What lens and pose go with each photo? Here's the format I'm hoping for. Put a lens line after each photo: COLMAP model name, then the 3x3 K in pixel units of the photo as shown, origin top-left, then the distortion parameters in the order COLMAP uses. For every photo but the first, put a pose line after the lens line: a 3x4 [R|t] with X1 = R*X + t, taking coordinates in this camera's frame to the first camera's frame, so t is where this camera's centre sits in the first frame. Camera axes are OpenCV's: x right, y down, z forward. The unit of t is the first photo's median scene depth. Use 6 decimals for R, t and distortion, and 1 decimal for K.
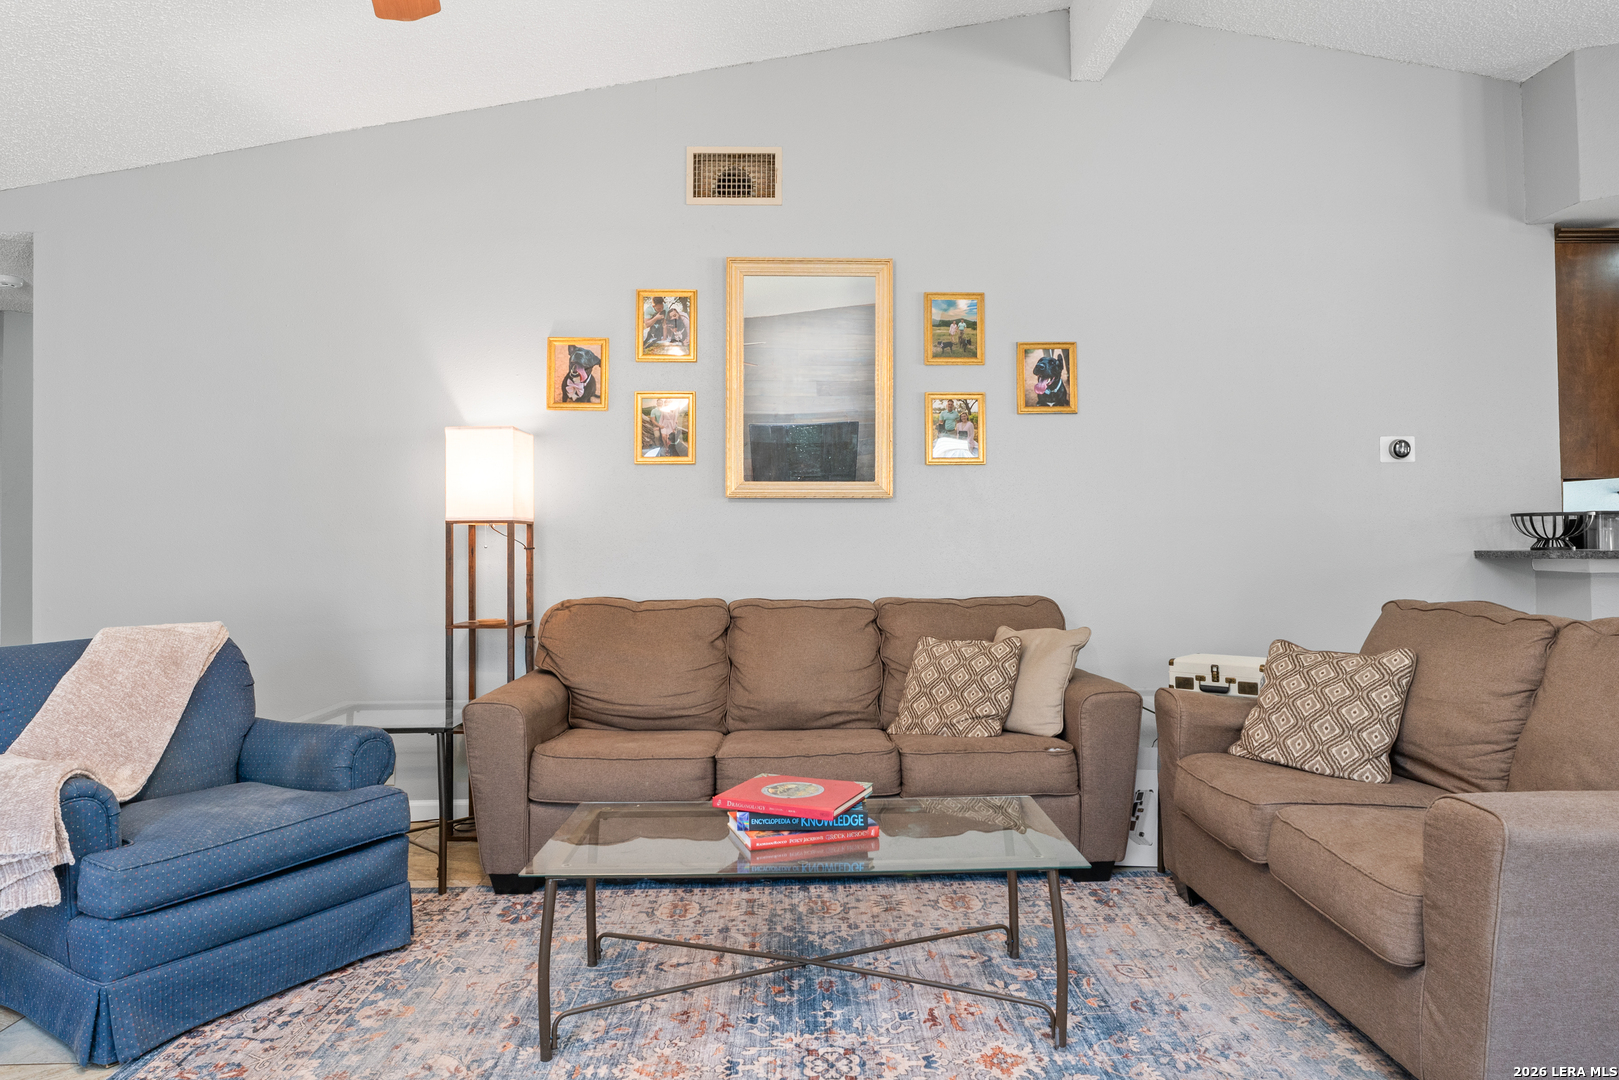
lens RADIAL K [[1010.2, 0, 812.9], [0, 1010.2, 538.3], [0, 0, 1]] dist [0.005294, -0.007993]
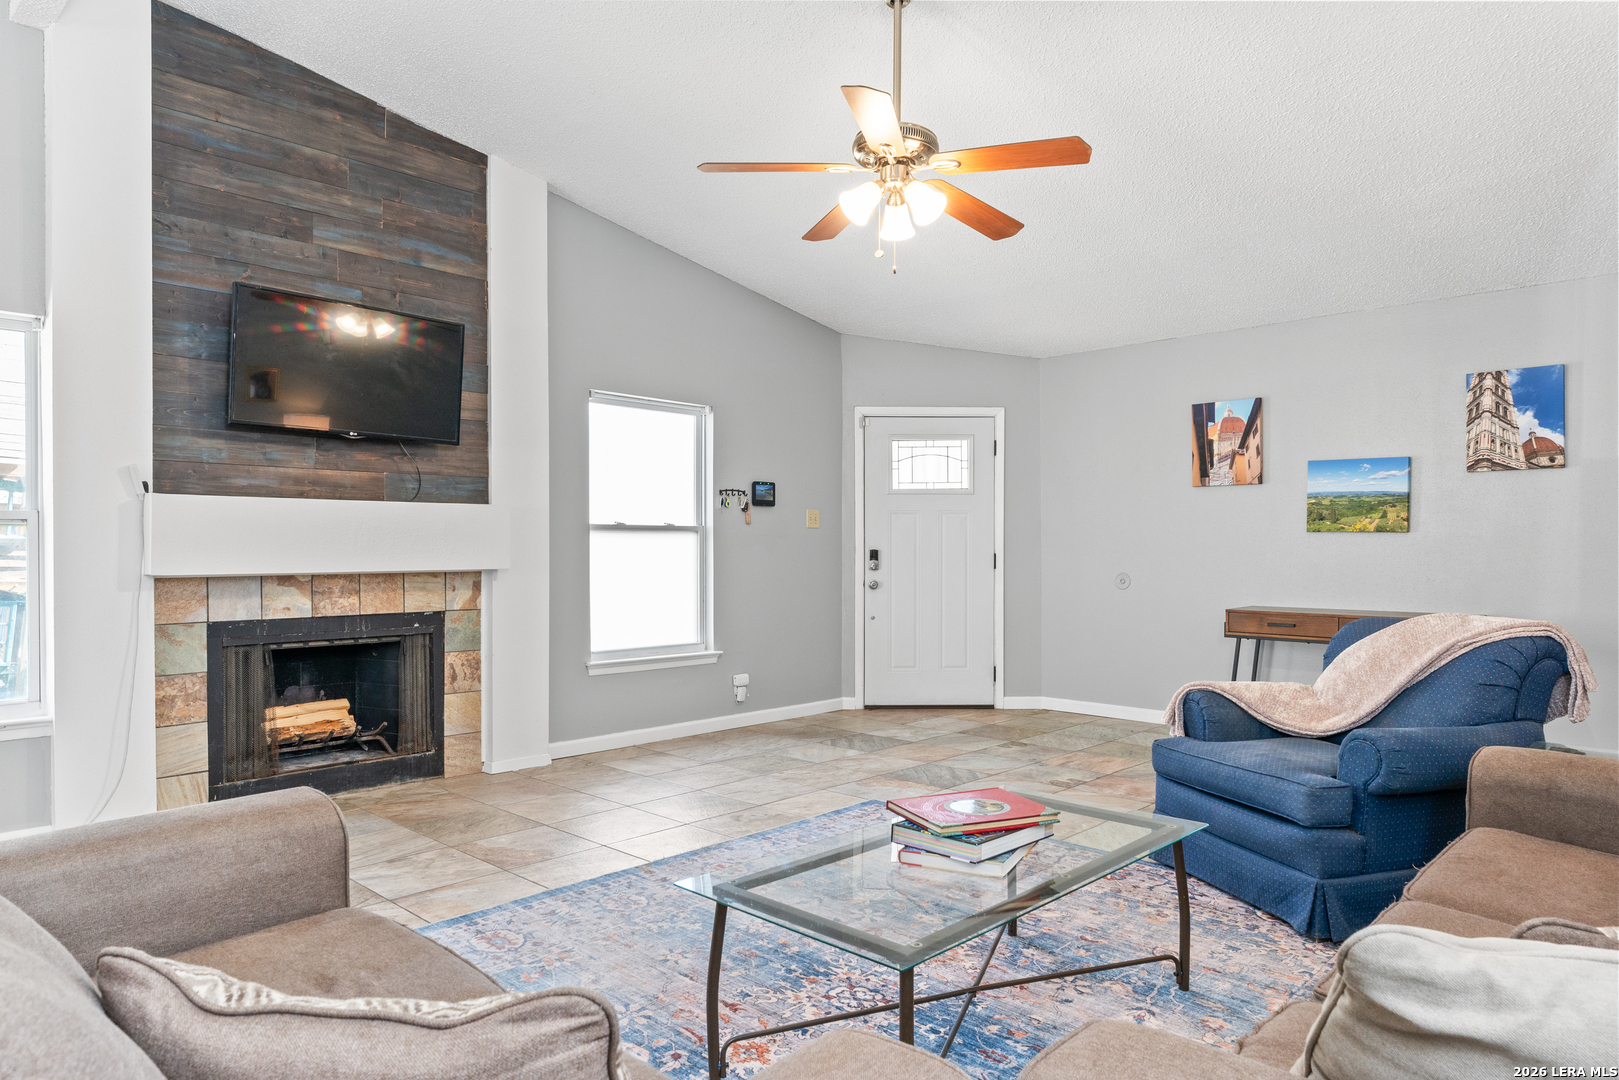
lens RADIAL K [[1010.2, 0, 801.9], [0, 1010.2, 547.6], [0, 0, 1]] dist [0.005294, -0.007993]
pose [[-0.705508, 0.010503, -0.708625, 0.732453], [0.010788, 0.999933, 0.004080, 0.004234], [0.708620, -0.004767, -0.705574, 1.491054]]
